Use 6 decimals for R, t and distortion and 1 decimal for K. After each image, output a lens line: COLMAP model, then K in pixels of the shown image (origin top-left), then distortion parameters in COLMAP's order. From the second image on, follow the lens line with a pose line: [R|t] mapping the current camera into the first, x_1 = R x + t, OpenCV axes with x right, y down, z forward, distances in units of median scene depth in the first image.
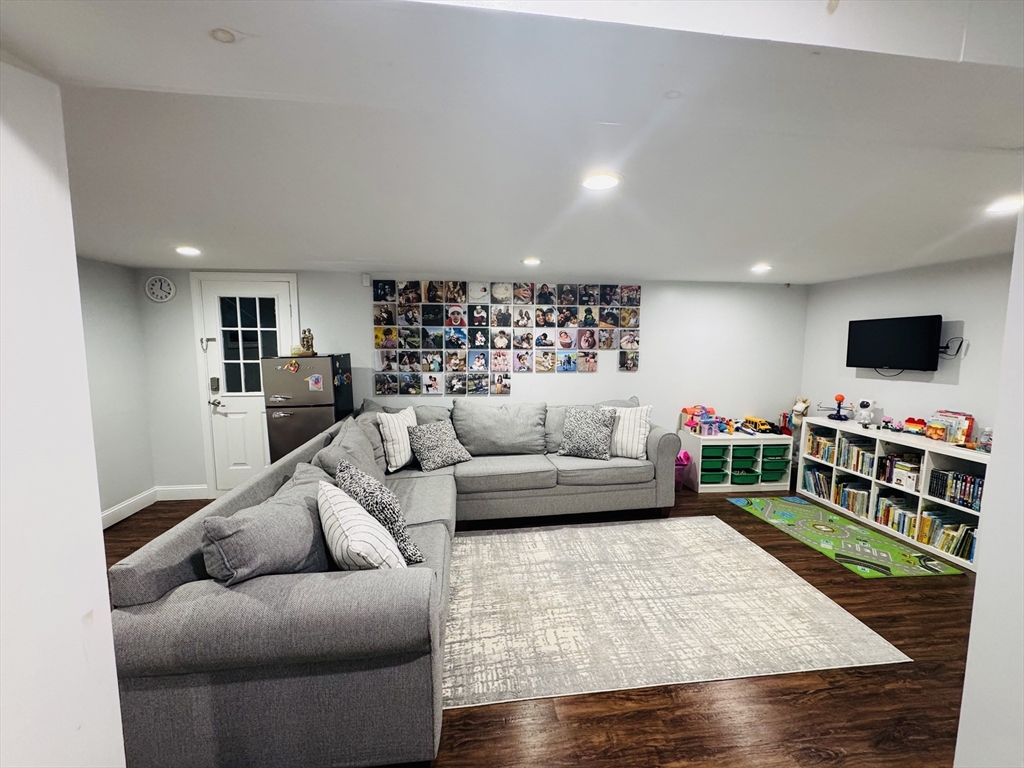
lens RADIAL K [[409.7, 0, 508.8], [0, 409.7, 383.6], [0, 0, 1]] dist [-0.007320, 0.000052]
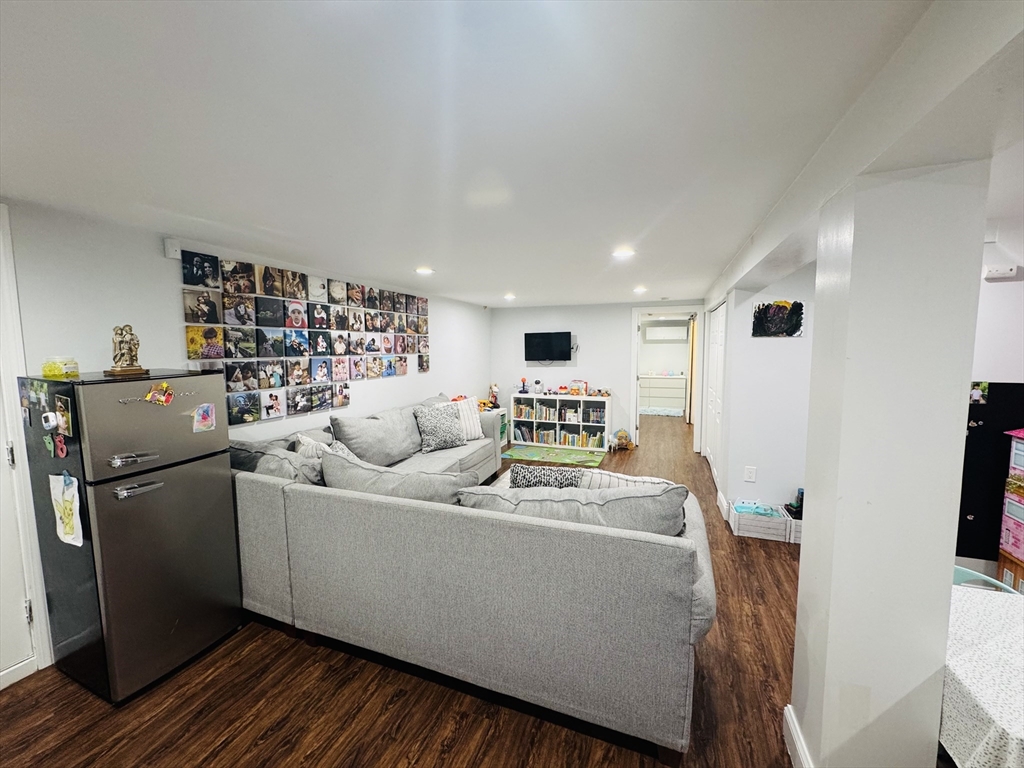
lens RADIAL K [[409.7, 0, 508.8], [0, 409.7, 383.6], [0, 0, 1]] dist [-0.007320, 0.000052]
pose [[0.464413, -0.085002, 0.881530, -0.643696], [0.095884, 0.994358, 0.045367, -0.029552], [-0.880413, 0.063455, 0.469944, 0.271023]]
